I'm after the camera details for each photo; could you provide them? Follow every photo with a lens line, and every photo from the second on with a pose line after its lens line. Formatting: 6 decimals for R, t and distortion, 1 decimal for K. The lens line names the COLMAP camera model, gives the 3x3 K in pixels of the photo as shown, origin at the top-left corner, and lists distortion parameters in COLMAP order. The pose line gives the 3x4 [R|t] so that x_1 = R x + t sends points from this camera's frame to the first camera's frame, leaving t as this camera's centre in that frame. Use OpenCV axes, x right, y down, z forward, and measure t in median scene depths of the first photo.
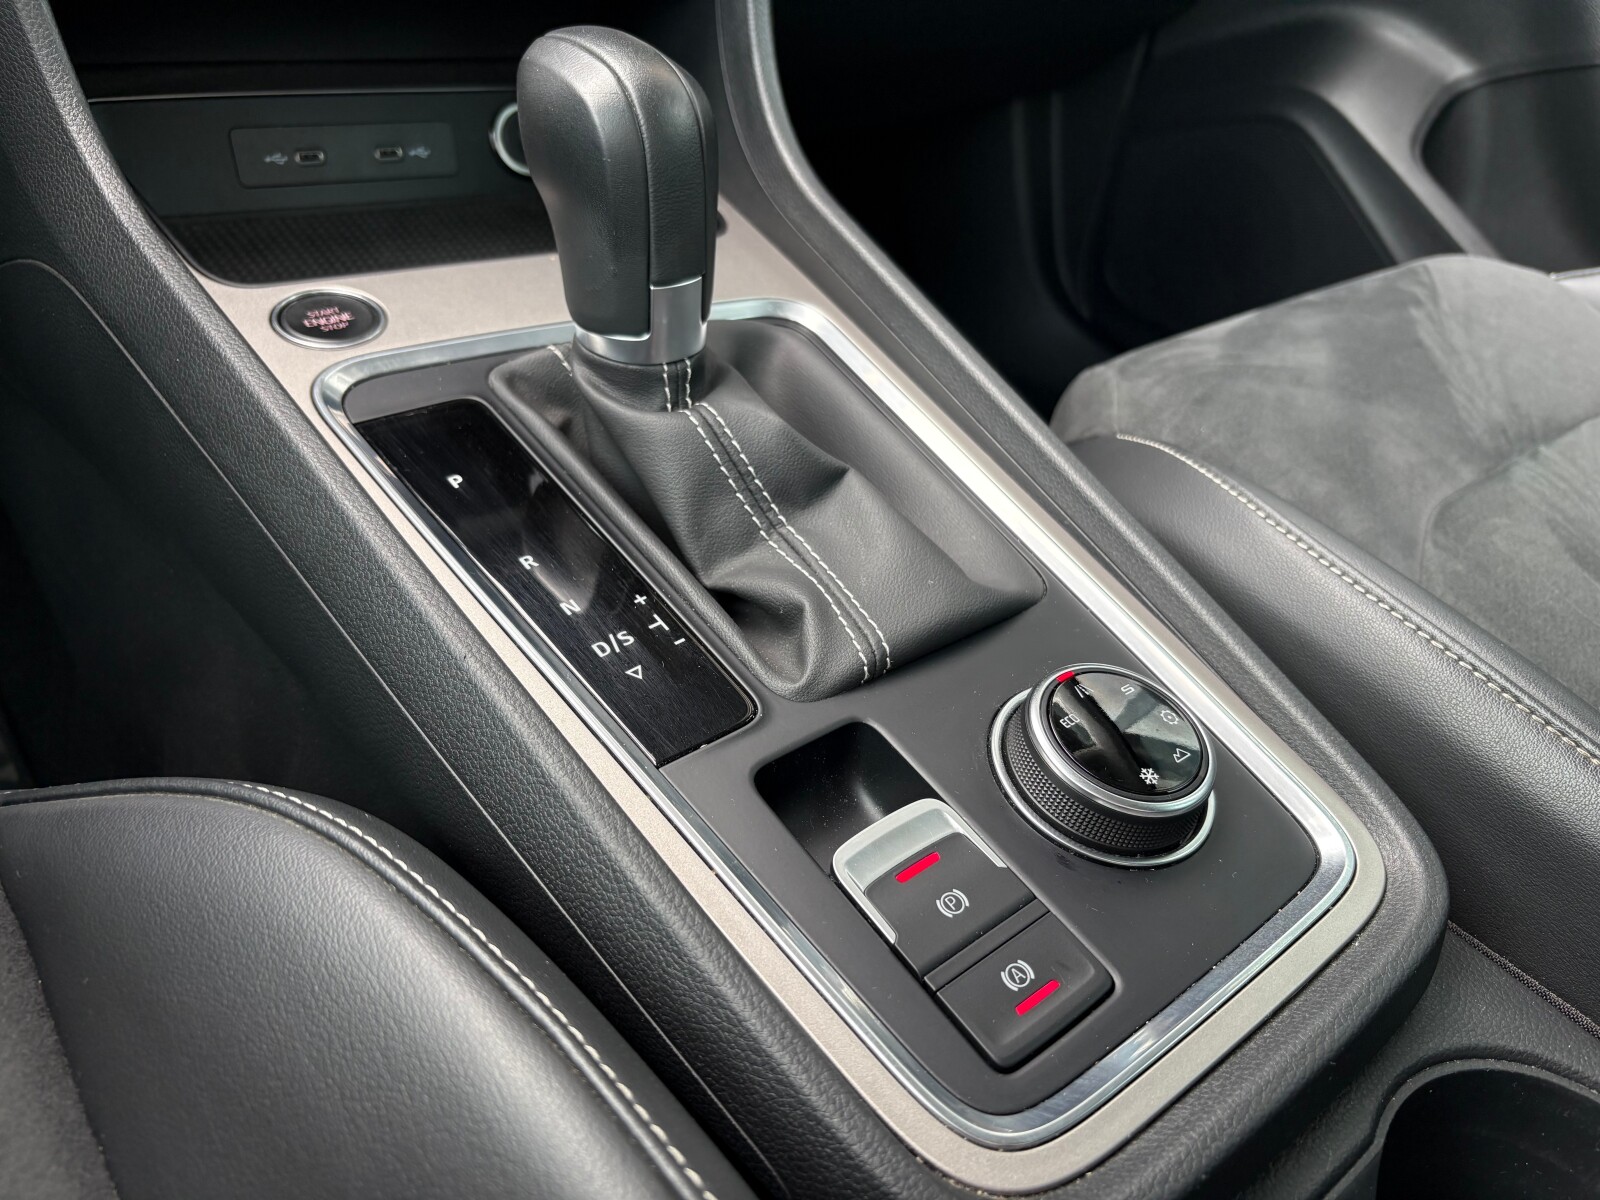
lens RADIAL K [[1235.4, 0, 793.5], [0, 1235.4, 613.7], [0, 0, 1]] dist [0.033500, -0.042156]
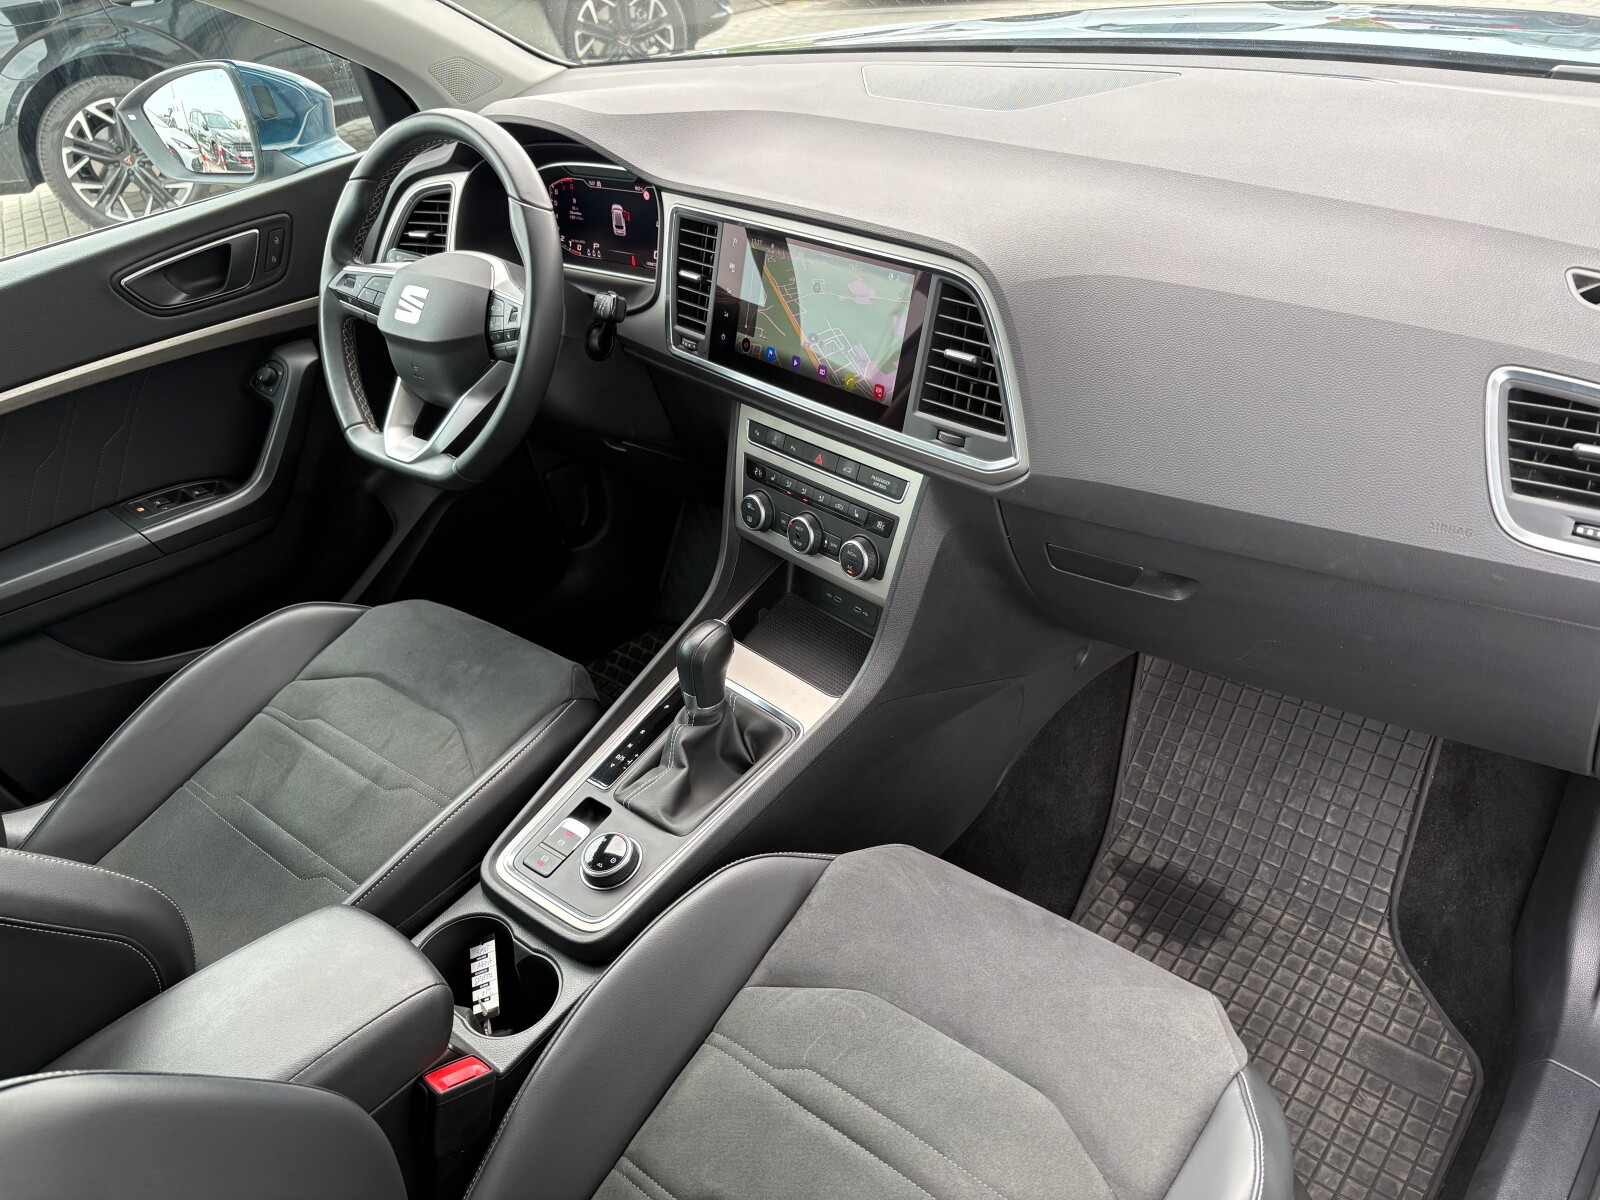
lens RADIAL K [[1235.4, 0, 792.3], [0, 1235.4, 615.9], [0, 0, 1]] dist [0.033500, -0.042156]
pose [[0.157441, 0.454687, -0.876626, 2.829555], [-0.466205, 0.816770, 0.339911, -1.726013], [0.870554, 0.355172, 0.340570, -0.009340]]
